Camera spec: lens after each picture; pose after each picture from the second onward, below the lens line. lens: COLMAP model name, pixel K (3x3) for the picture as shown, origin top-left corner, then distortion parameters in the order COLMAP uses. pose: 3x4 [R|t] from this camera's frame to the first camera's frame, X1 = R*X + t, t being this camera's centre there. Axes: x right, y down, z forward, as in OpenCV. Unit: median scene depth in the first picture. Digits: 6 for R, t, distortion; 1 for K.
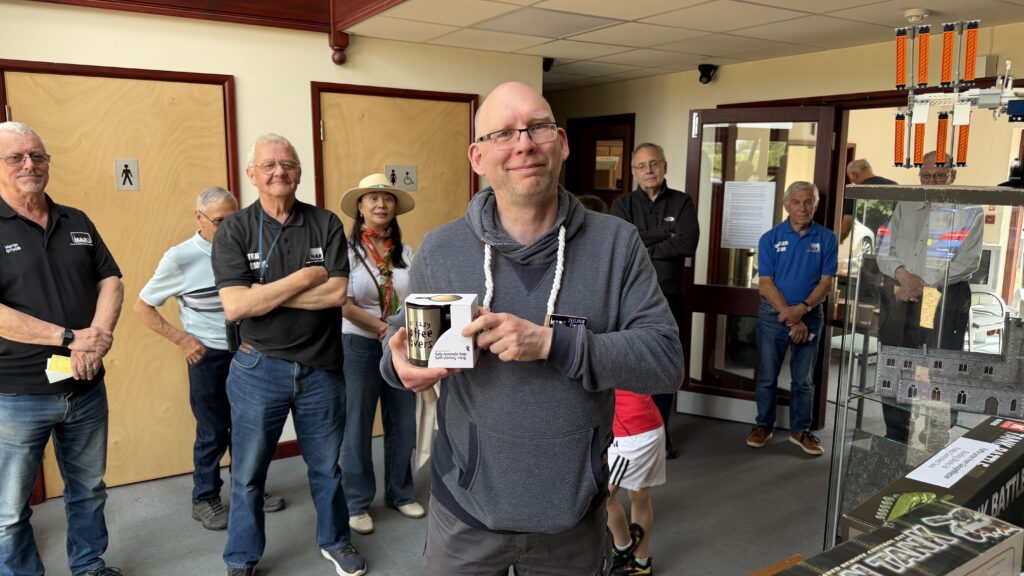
lens RADIAL K [[760.6, 0, 512.0], [0, 760.6, 288.0], [0, 0, 1]] dist [-0.000065, -0.005447]
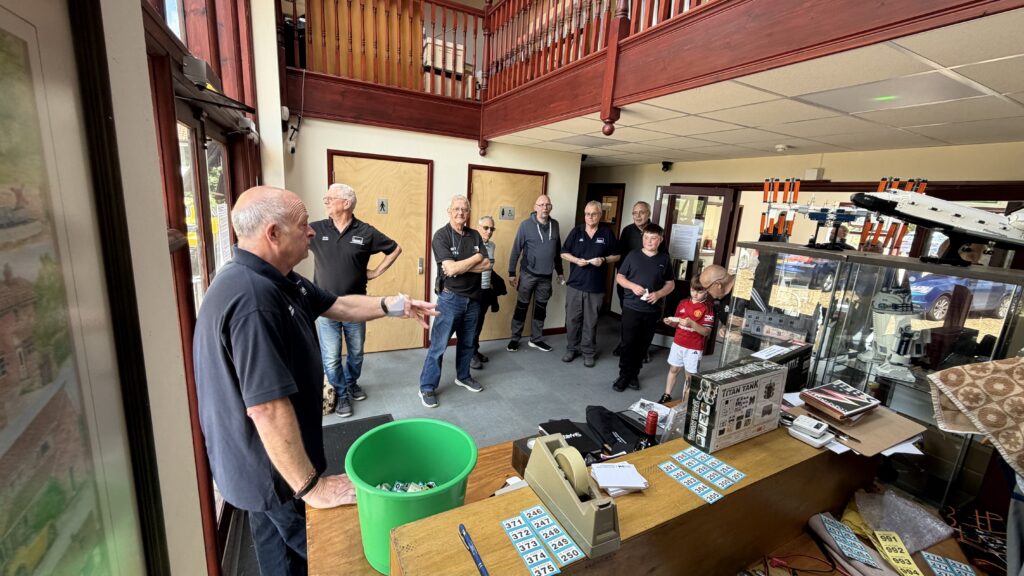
lens RADIAL K [[414.9, 0, 512.0], [0, 414.9, 288.0], [0, 0, 1]] dist [0.000521, 0.000085]
pose [[0.995424, 0.066410, -0.068702, -0.050653], [-0.063119, 0.996802, 0.049013, -0.002900], [0.071738, -0.044452, 0.996432, -0.108386]]
